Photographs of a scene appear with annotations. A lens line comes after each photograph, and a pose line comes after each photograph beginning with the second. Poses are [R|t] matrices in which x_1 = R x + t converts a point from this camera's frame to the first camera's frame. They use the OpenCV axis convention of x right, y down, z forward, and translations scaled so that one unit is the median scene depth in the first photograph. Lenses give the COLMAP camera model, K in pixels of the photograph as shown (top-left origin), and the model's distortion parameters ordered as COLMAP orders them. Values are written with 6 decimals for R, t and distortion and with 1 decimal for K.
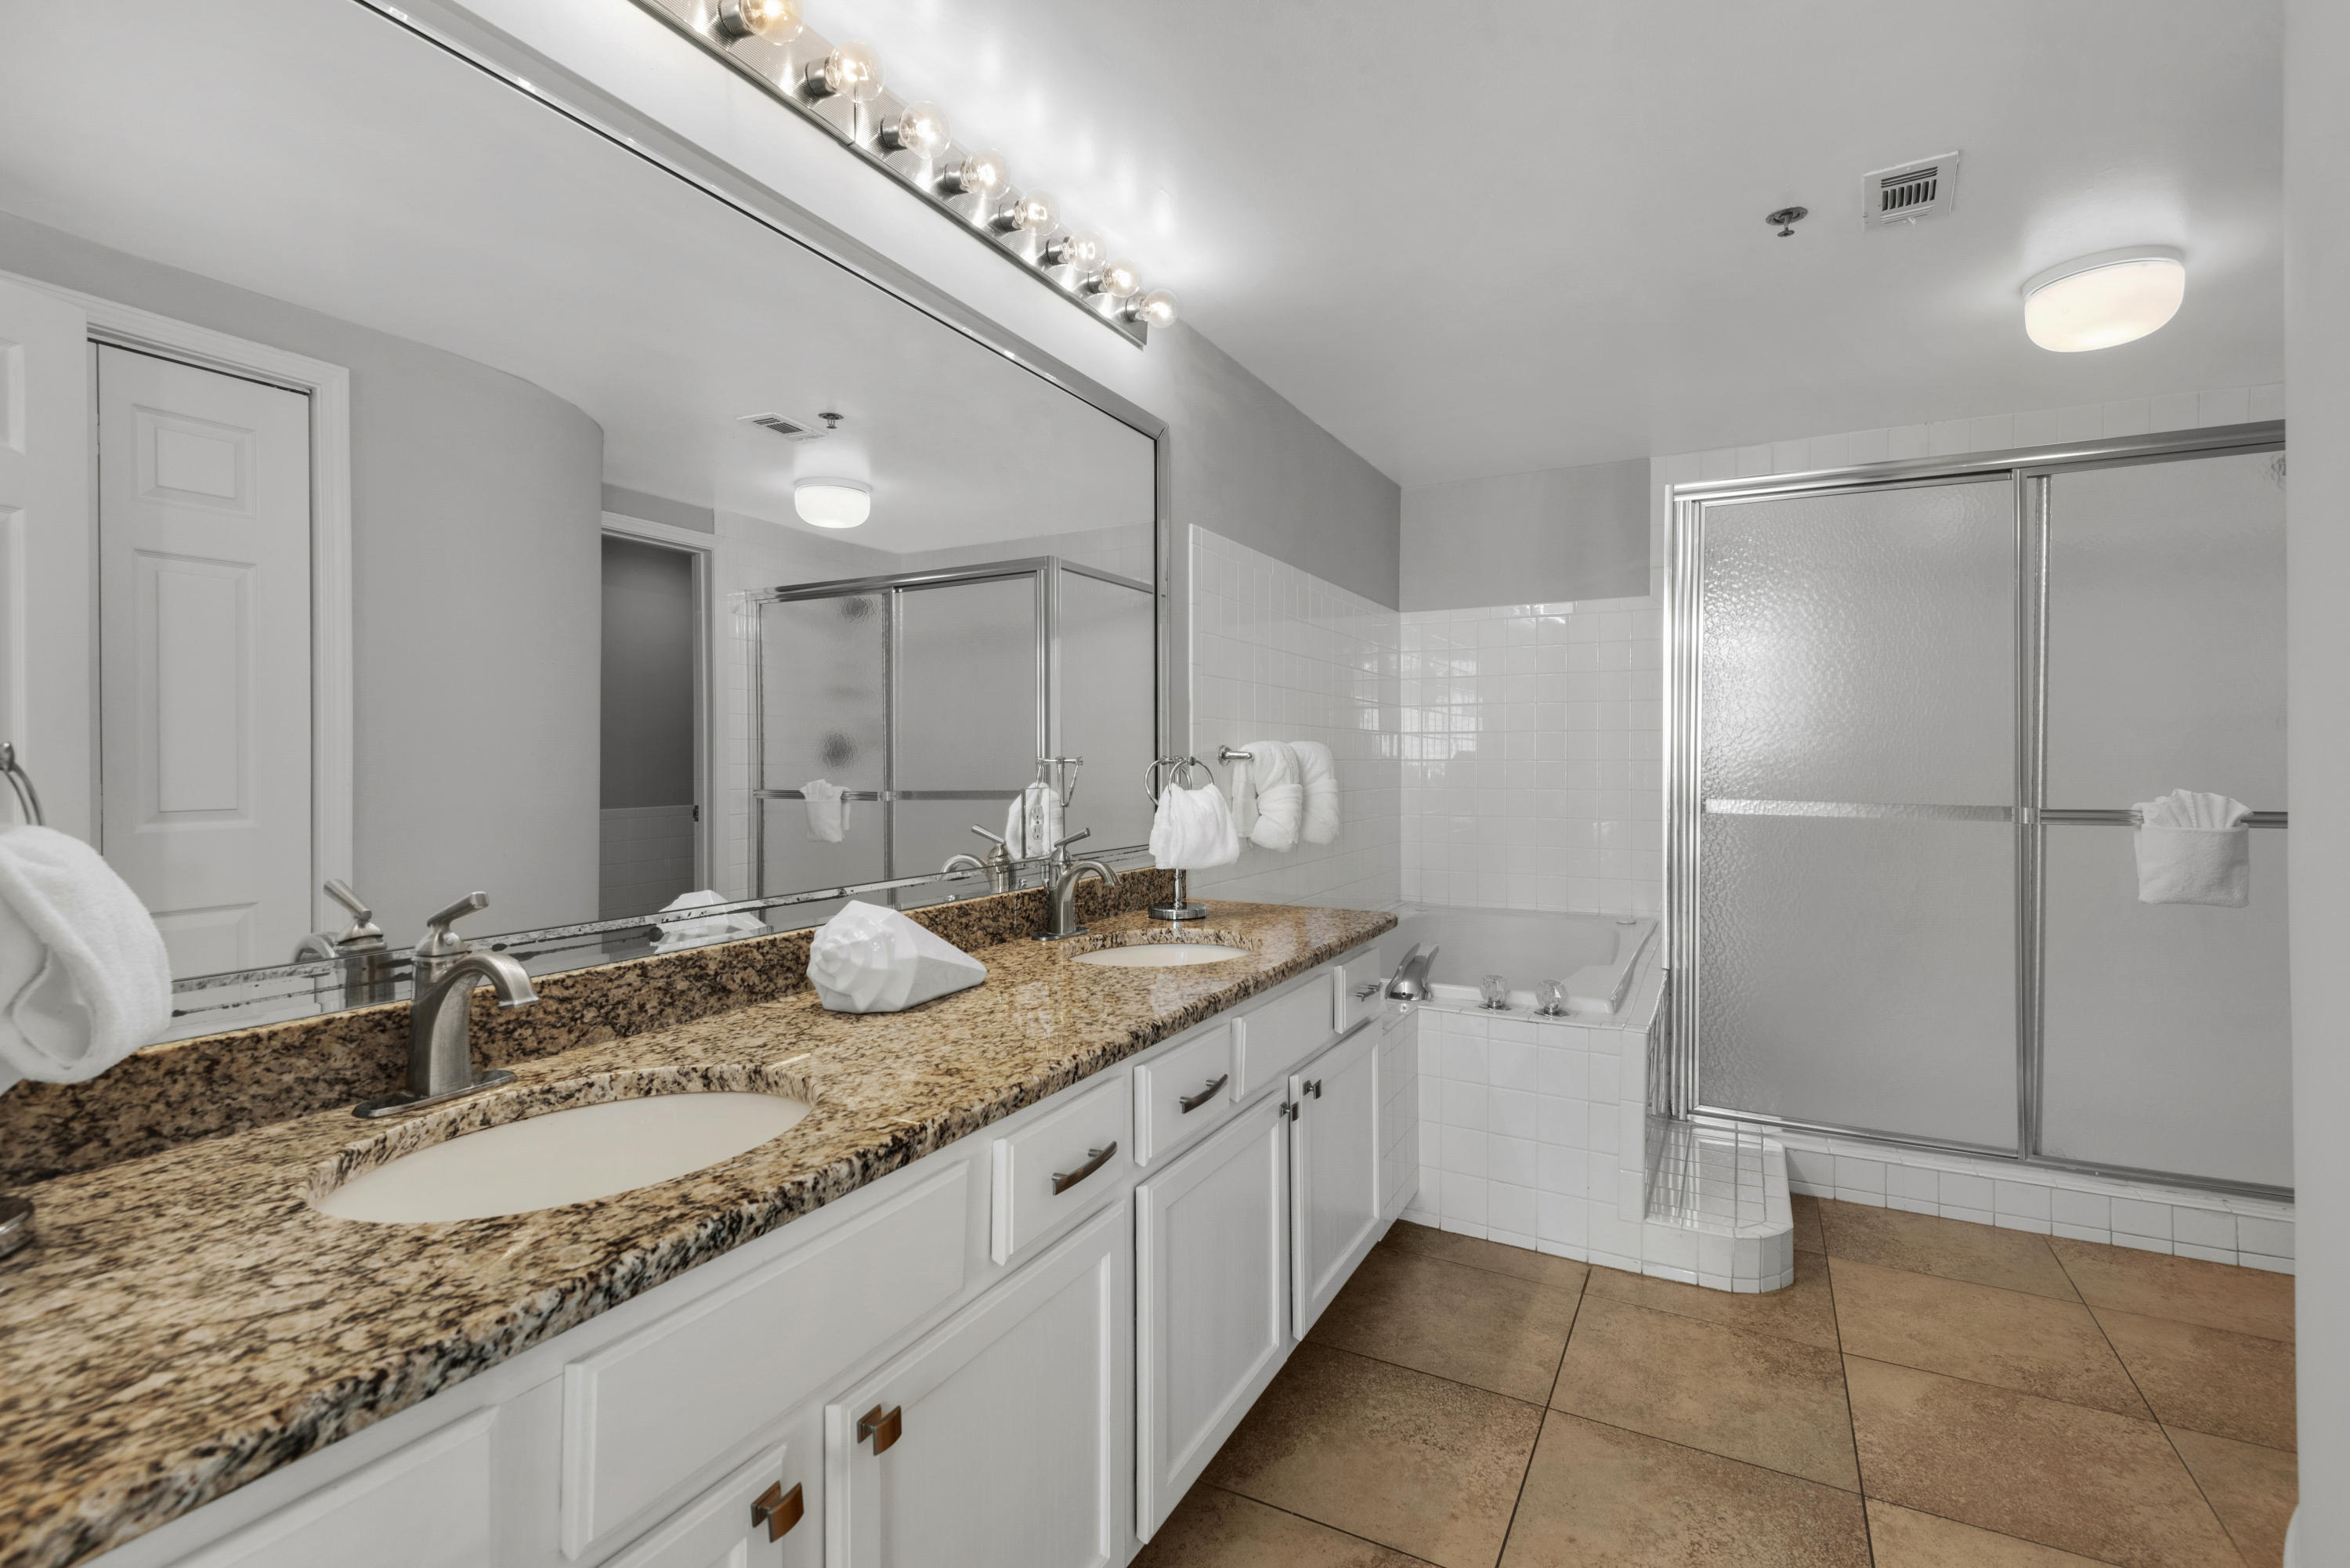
lens RADIAL K [[1069.9, 0, 1177.8], [0, 1069.9, 775.8], [0, 0, 1]] dist [0.023840, -0.012934]
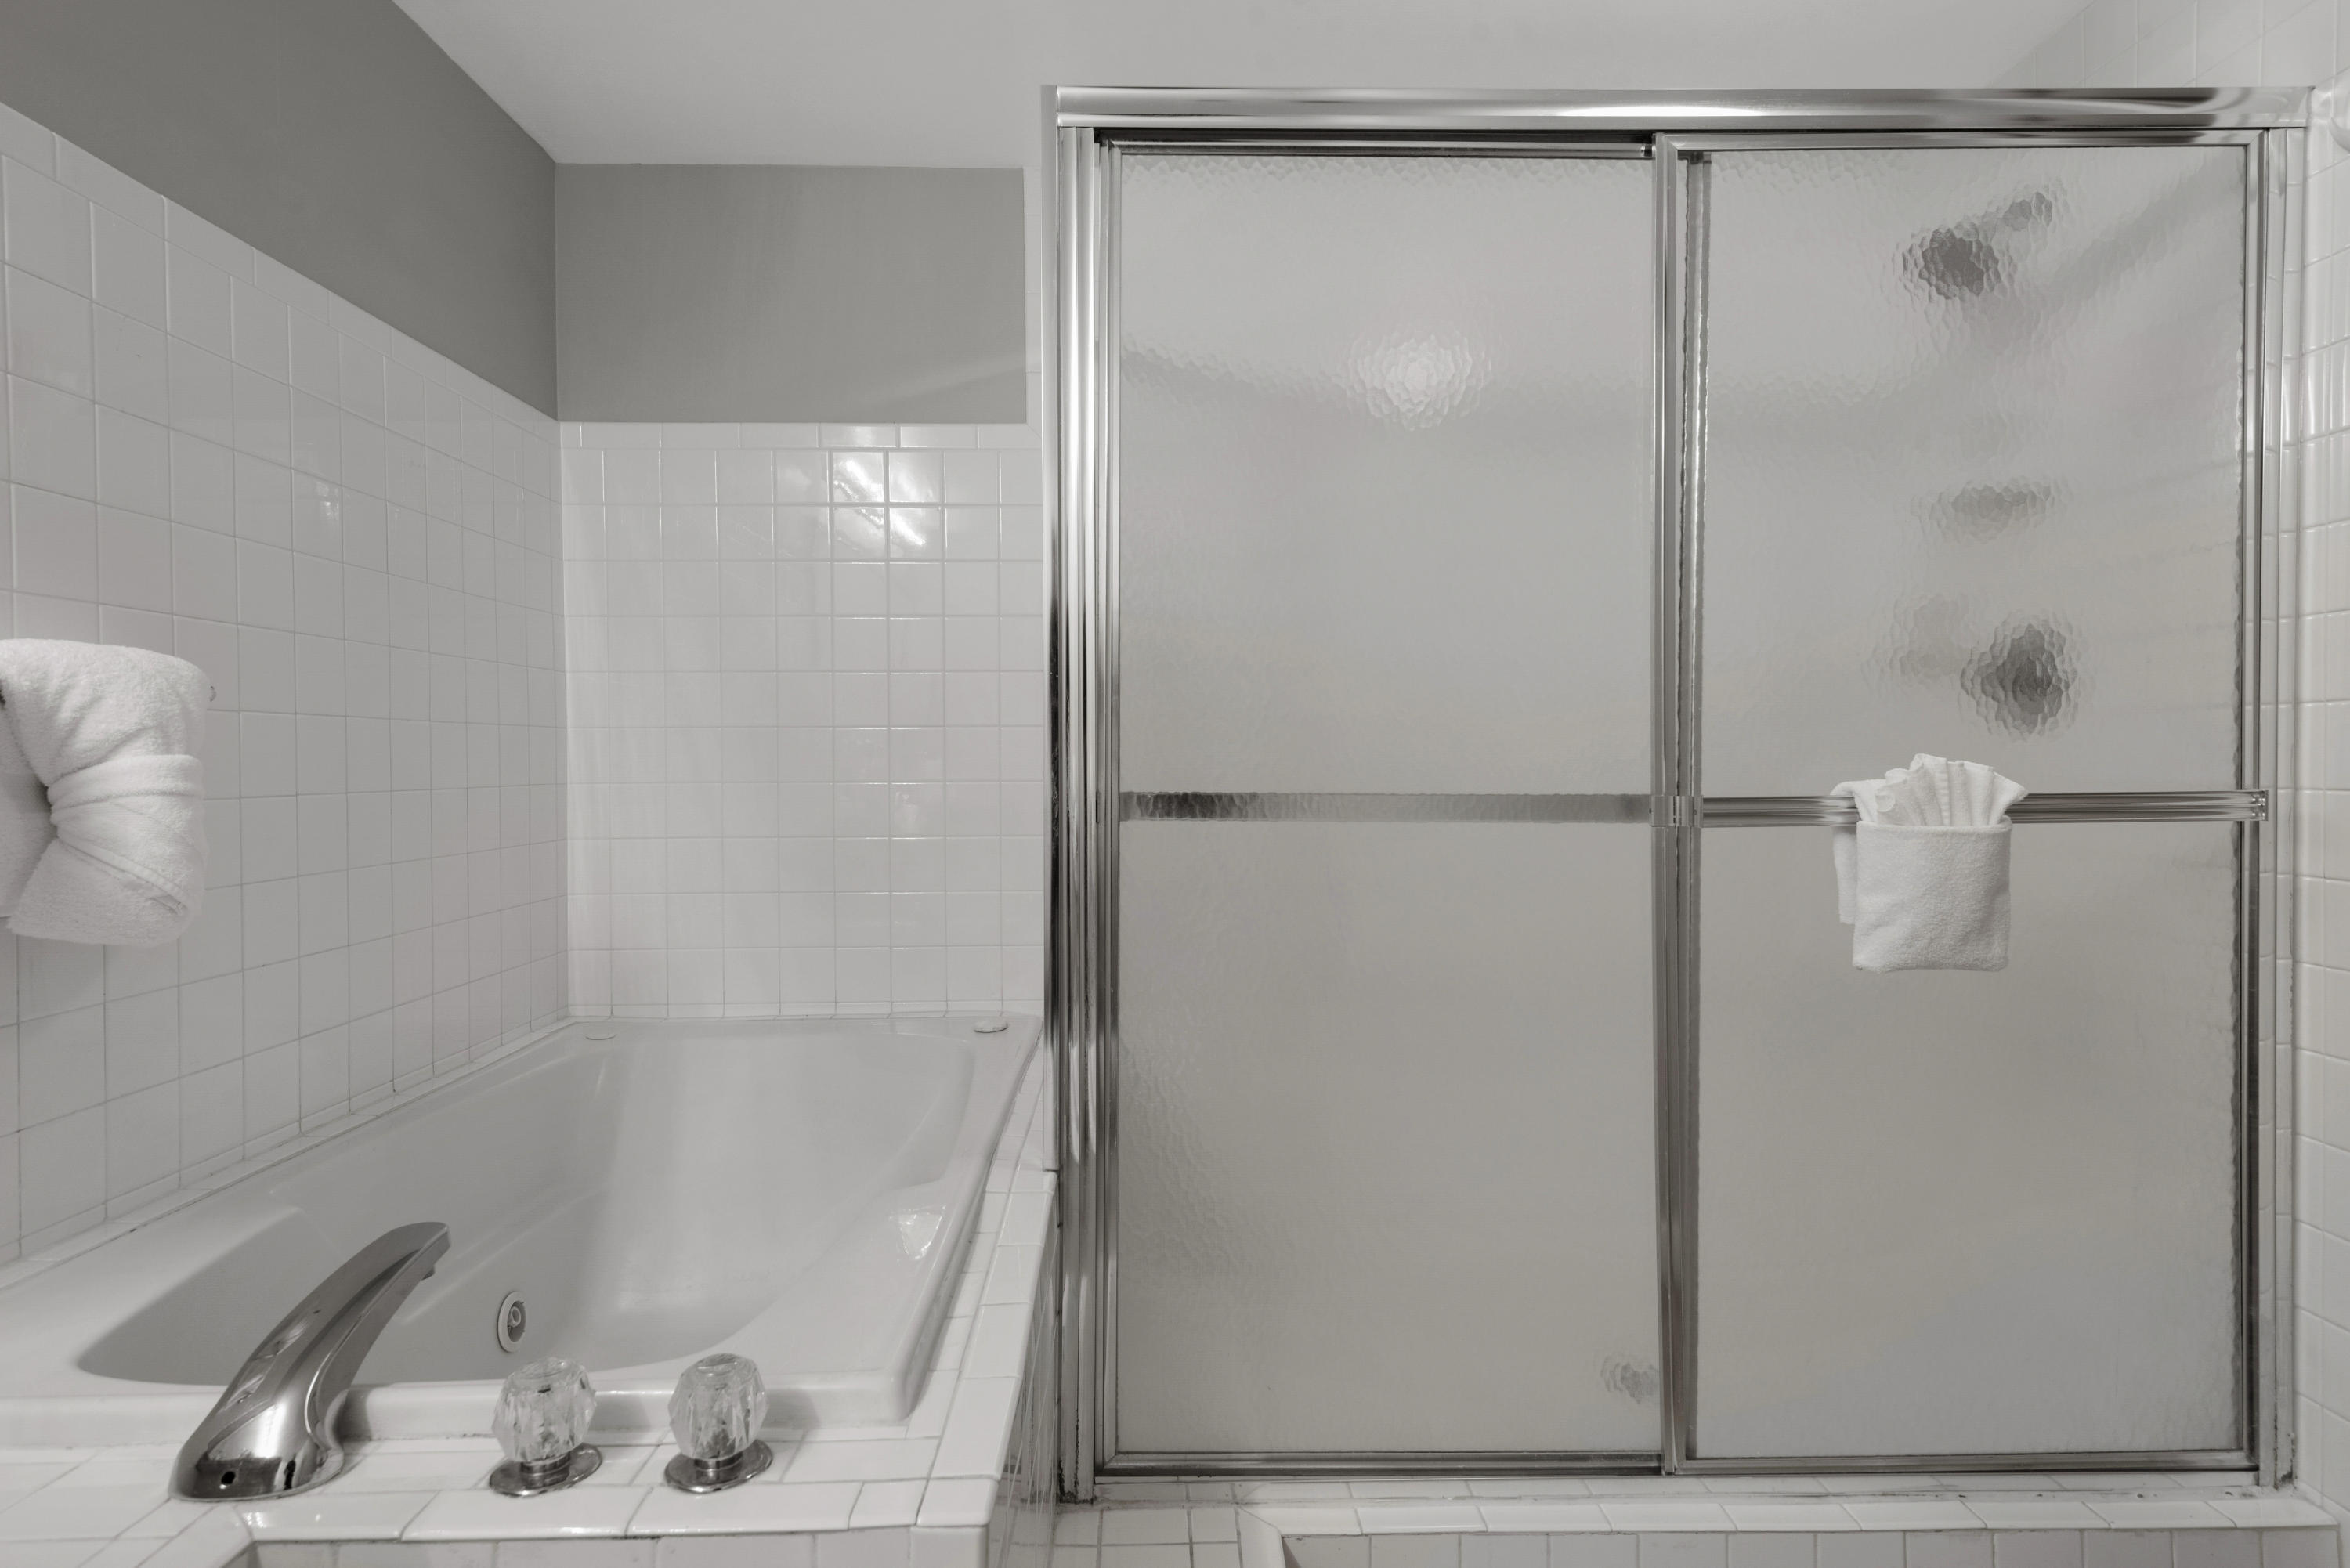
lens RADIAL K [[1332.5, 0, 1171.4], [0, 1332.5, 784.4], [0, 0, 1]] dist [0.036506, -0.018389]
pose [[0.886955, -0.011114, 0.461722, 0.302729], [0.010926, 0.999936, 0.003081, 0.021507], [-0.461727, 0.002312, 0.887019, 0.597515]]
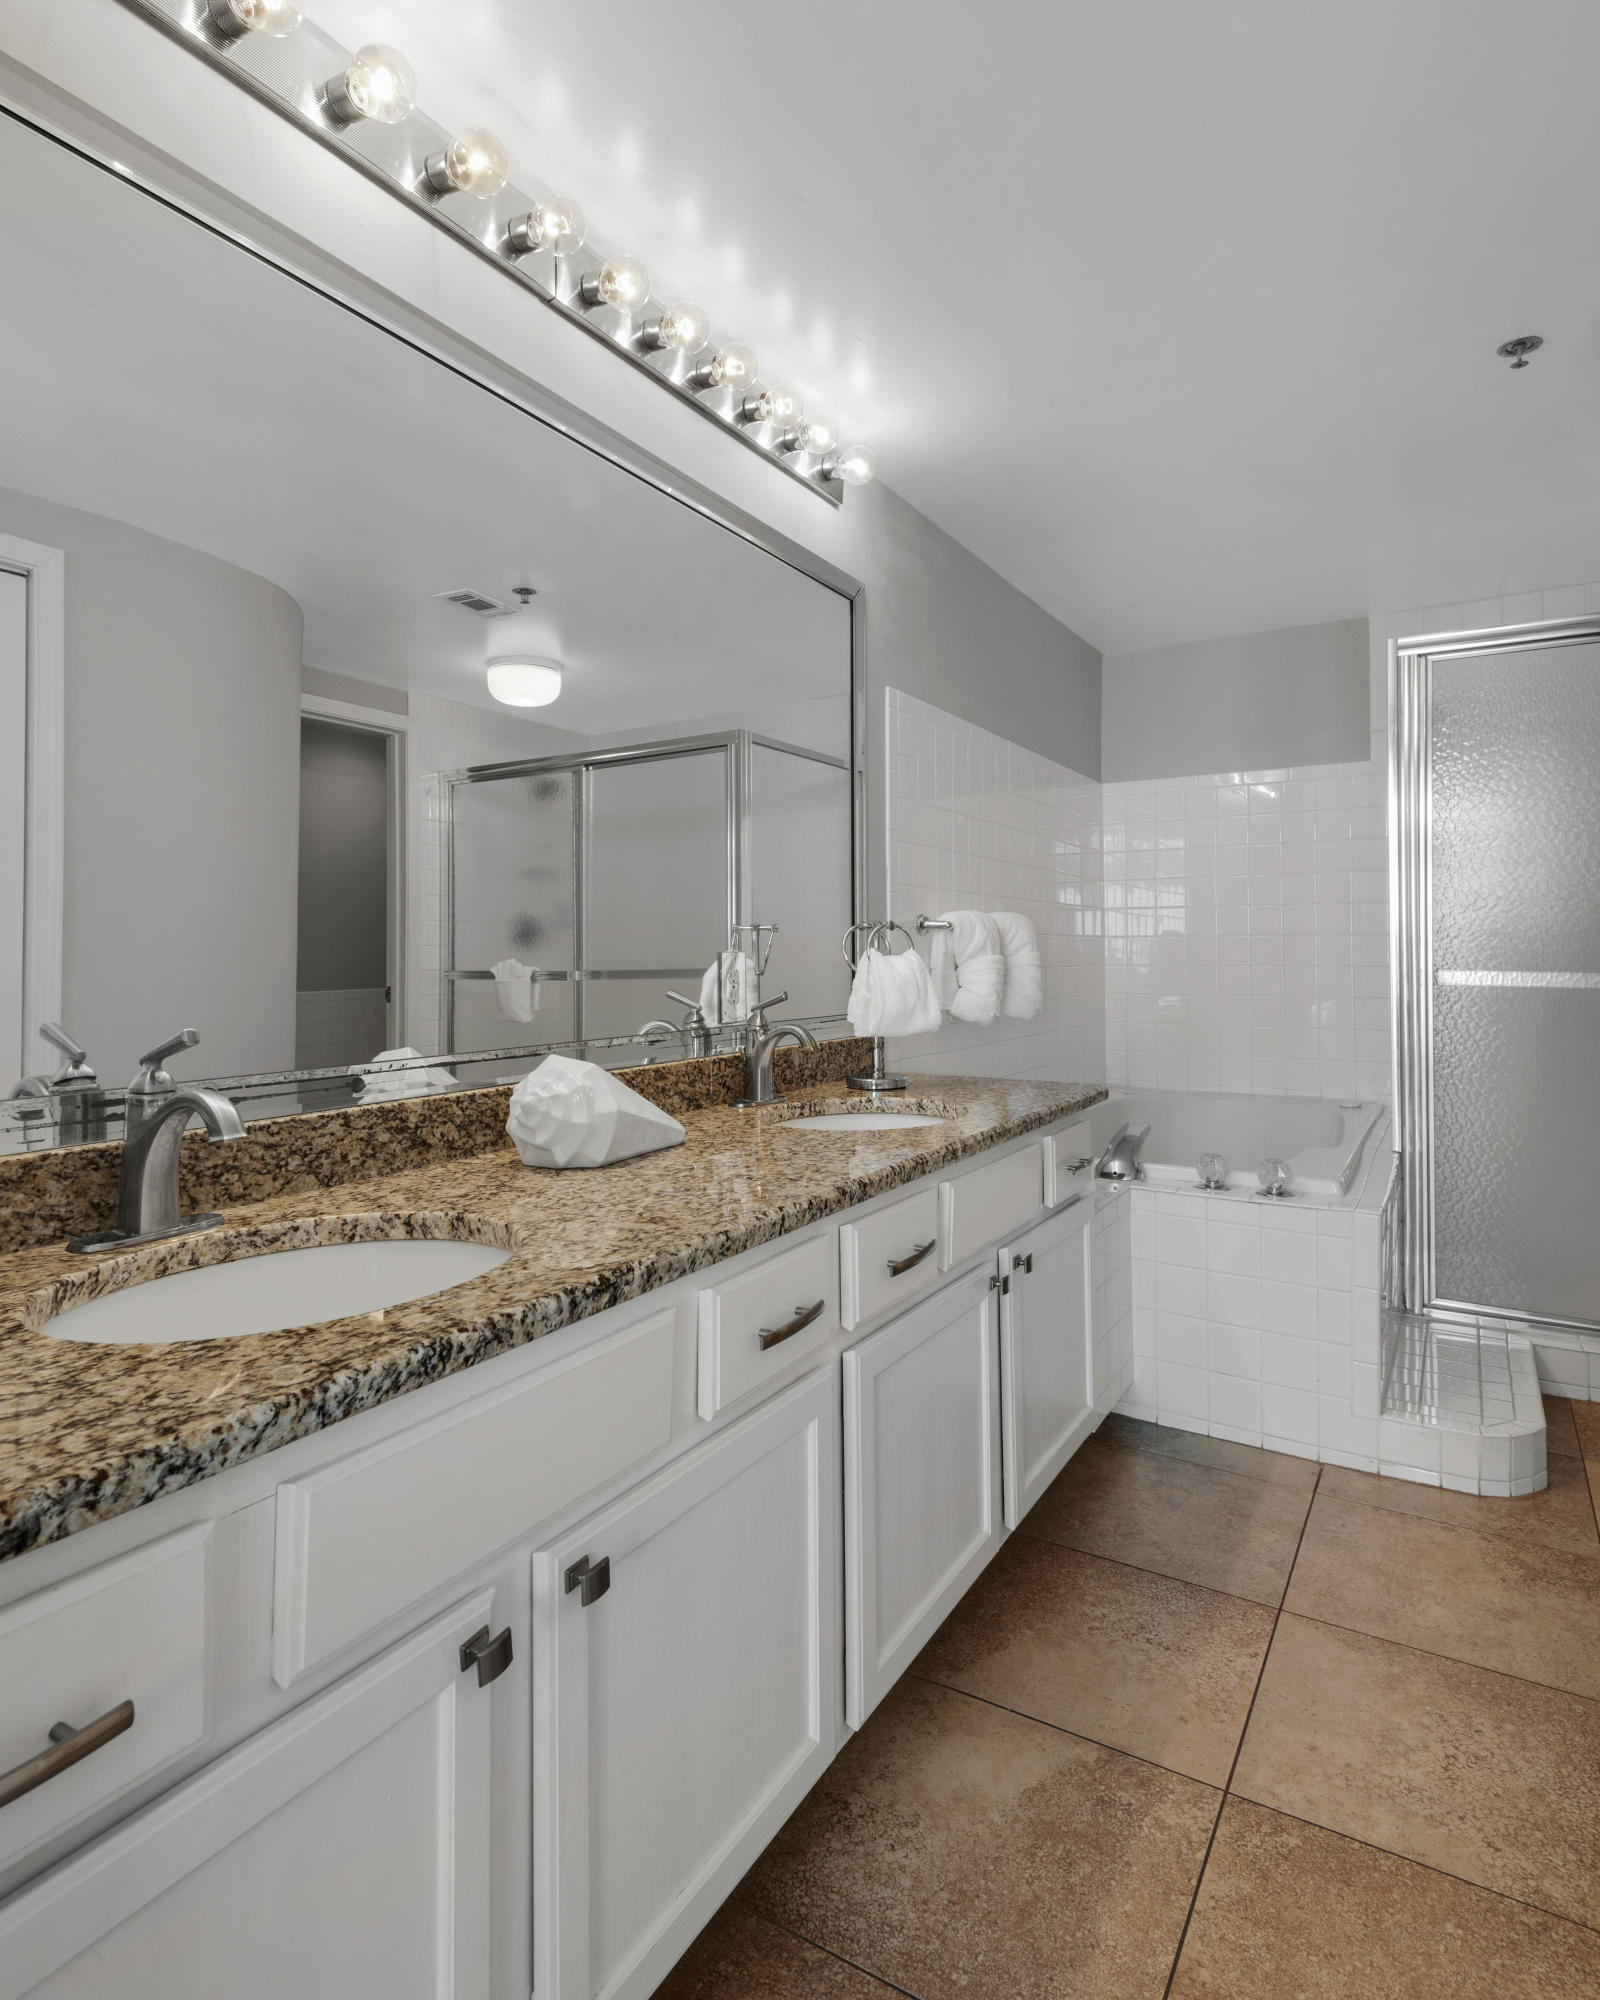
lens RADIAL K [[1094.3, 0, 800.1], [0, 1094.3, 942.0], [0, 0, 1]] dist [0.025258, -0.014261]
pose [[0.998226, -0.004025, -0.059395, -0.010129], [0.002553, 0.999688, -0.024844, 0.024064], [0.059477, 0.024649, 0.997925, 0.005582]]
